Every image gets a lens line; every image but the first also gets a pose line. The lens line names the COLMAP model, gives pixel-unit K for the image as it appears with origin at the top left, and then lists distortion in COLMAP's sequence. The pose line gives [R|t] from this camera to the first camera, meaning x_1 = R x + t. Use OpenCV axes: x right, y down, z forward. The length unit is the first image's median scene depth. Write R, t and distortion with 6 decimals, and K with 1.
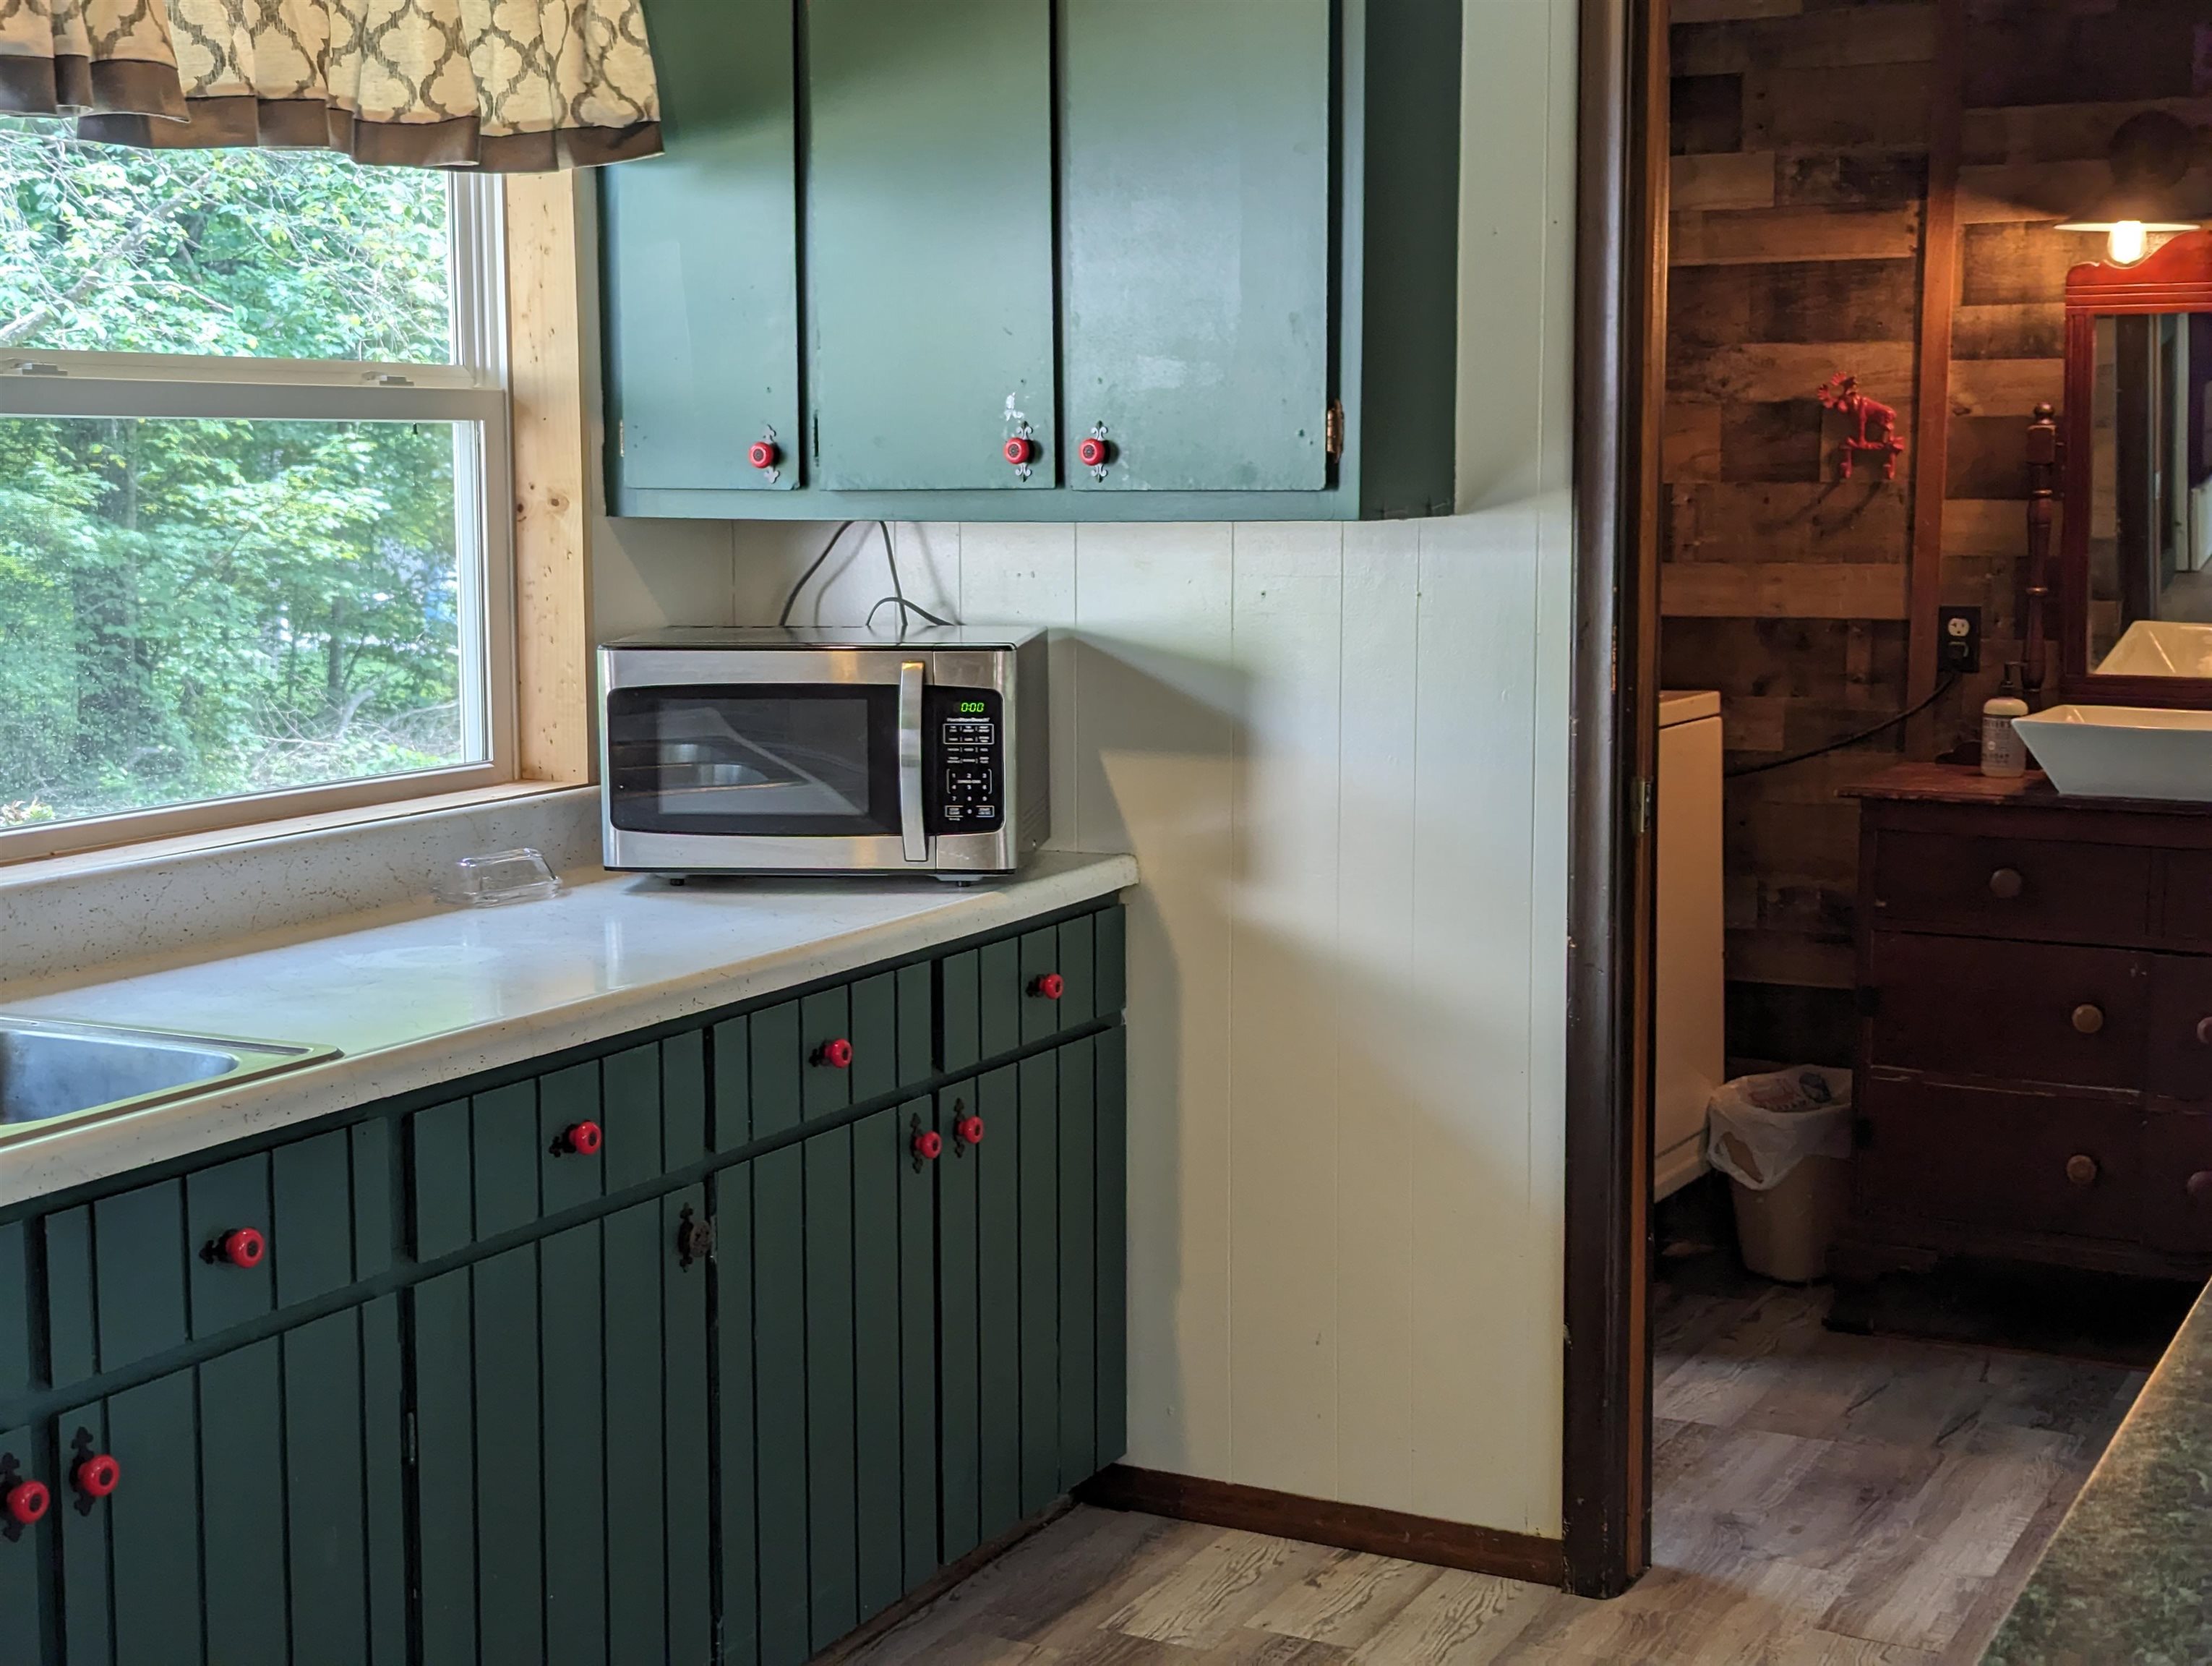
lens RADIAL K [[3102.7, 0, 1096.6], [0, 3102.7, 818.1], [0, 0, 1]] dist [0.118767, -0.237242]
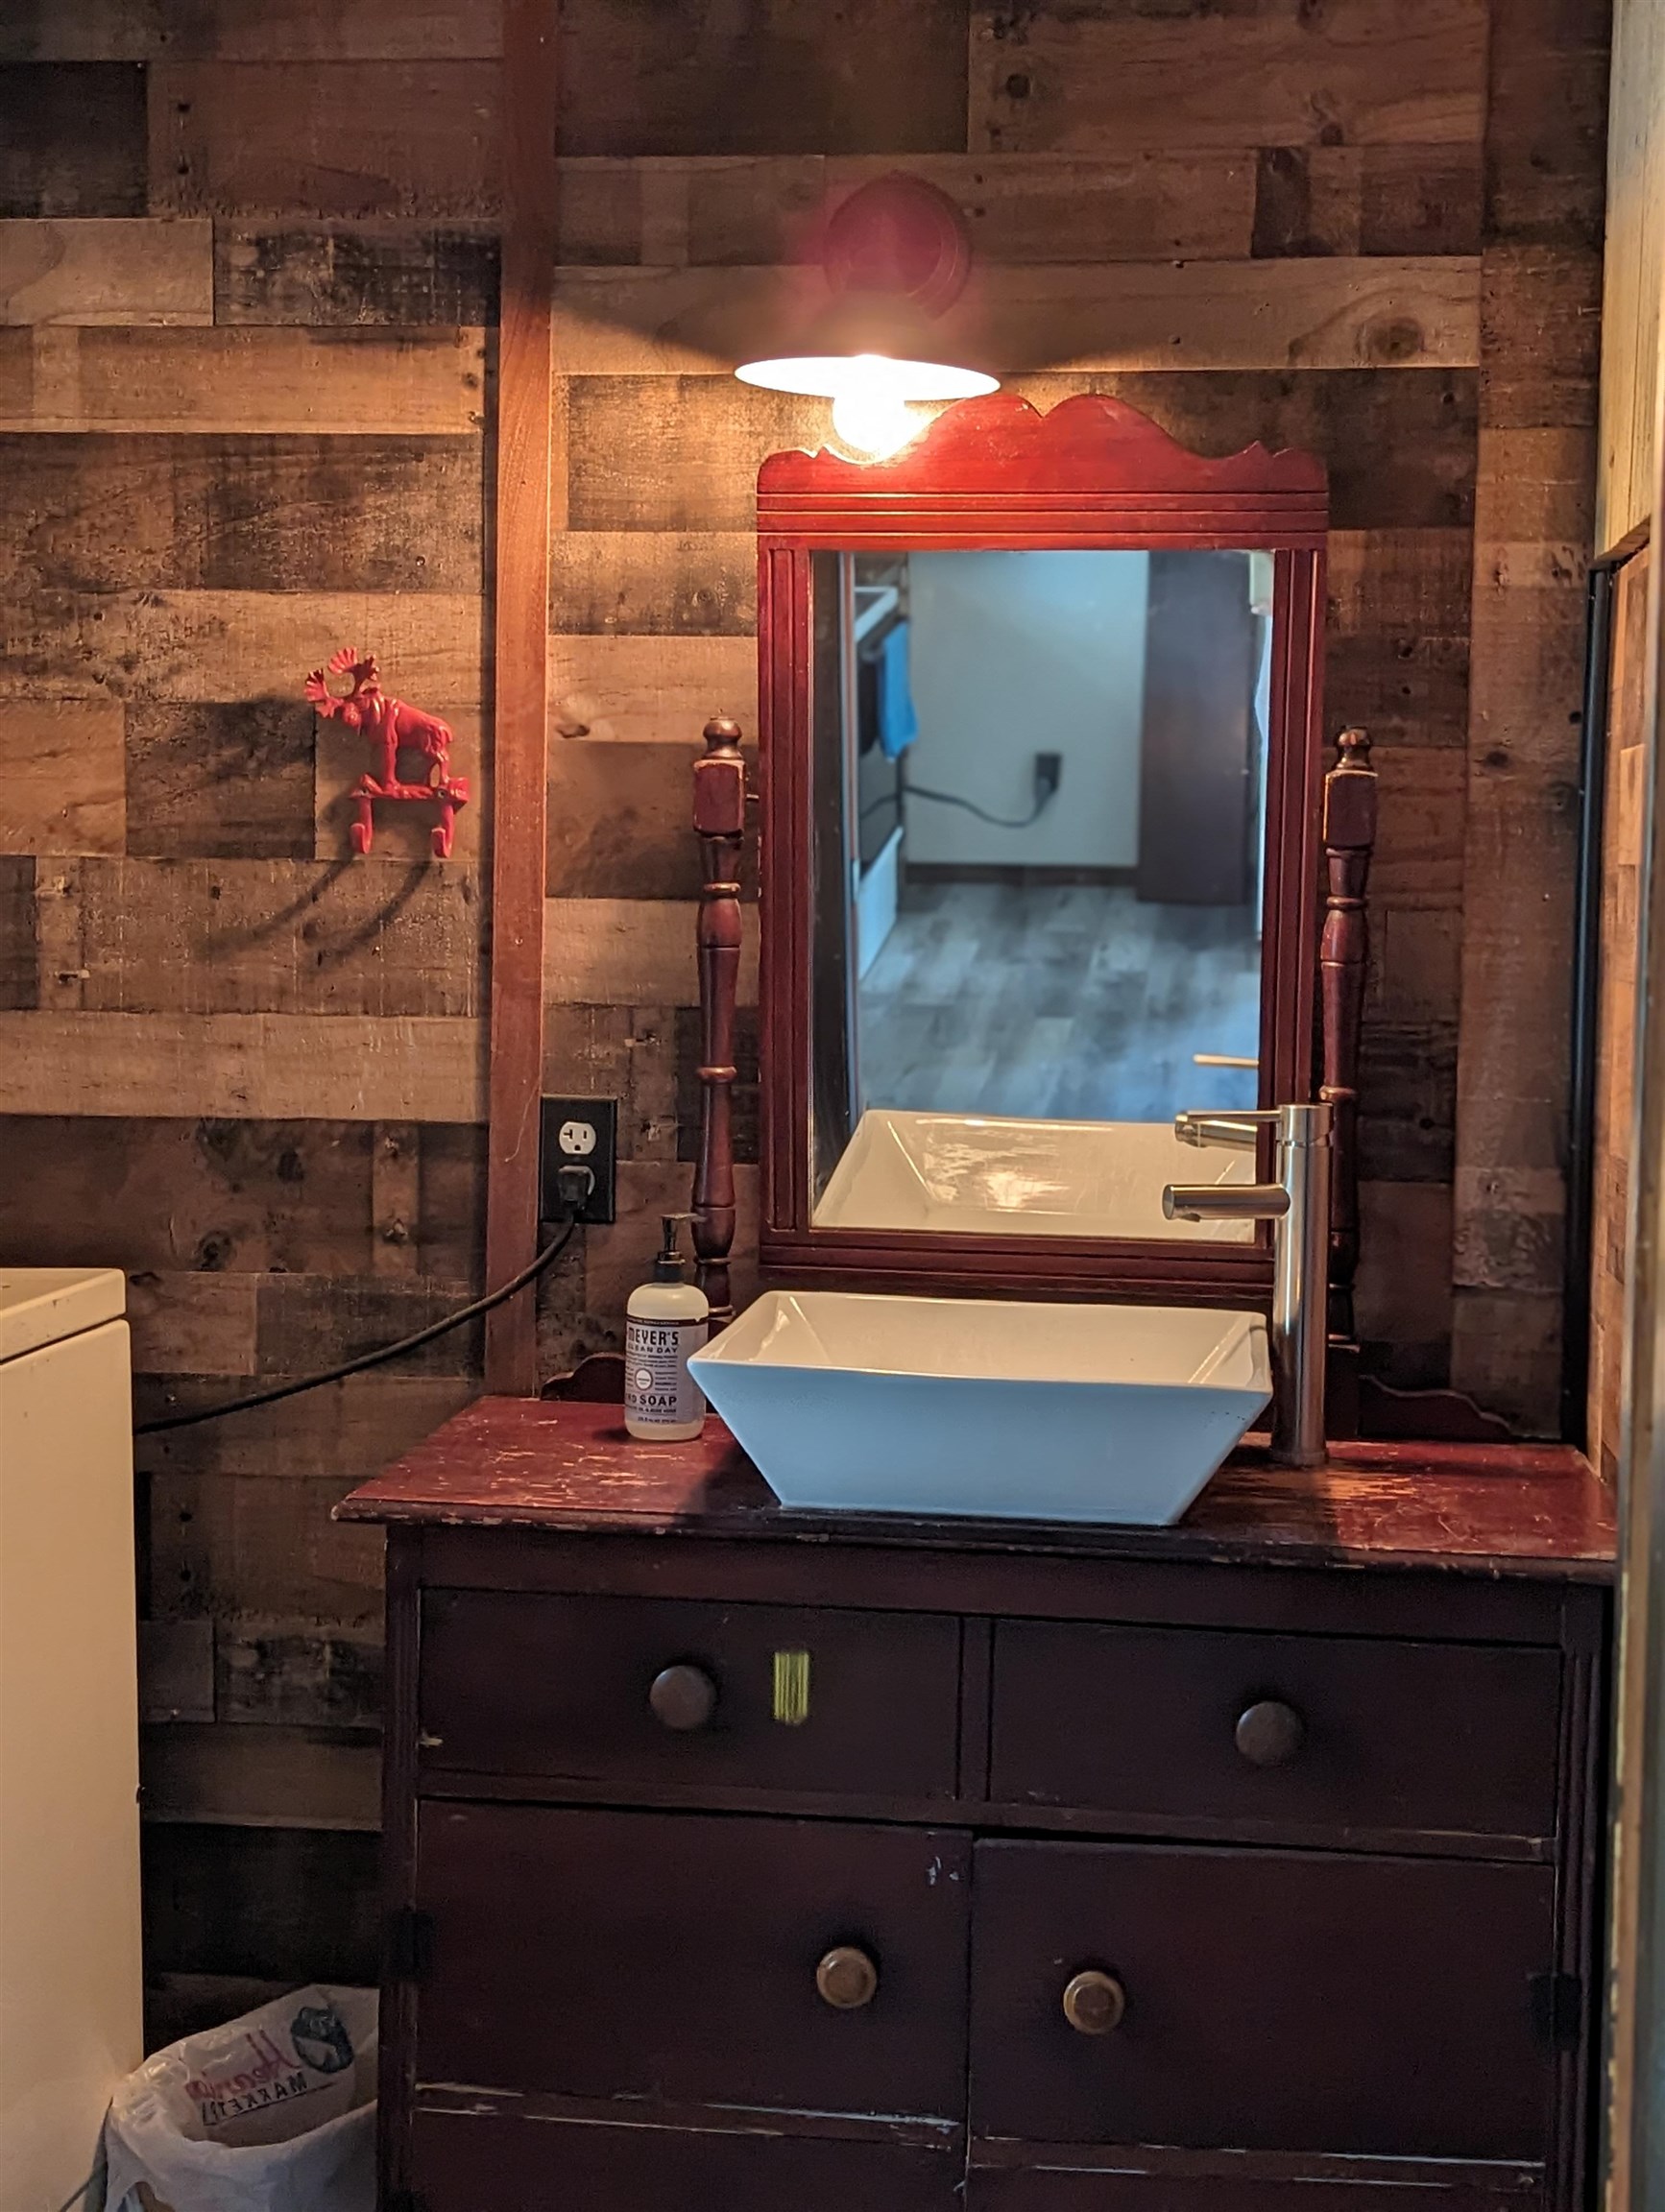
lens RADIAL K [[3095.2, 0, 832.5], [0, 3095.2, 1106.0], [0, 0, 1]] dist [0.036879, -0.016142]
pose [[0.939885, -0.010471, 0.341330, 0.137303], [0.021409, 0.999370, -0.028294, -0.050557], [-0.340819, 0.033901, 0.939518, 0.492052]]
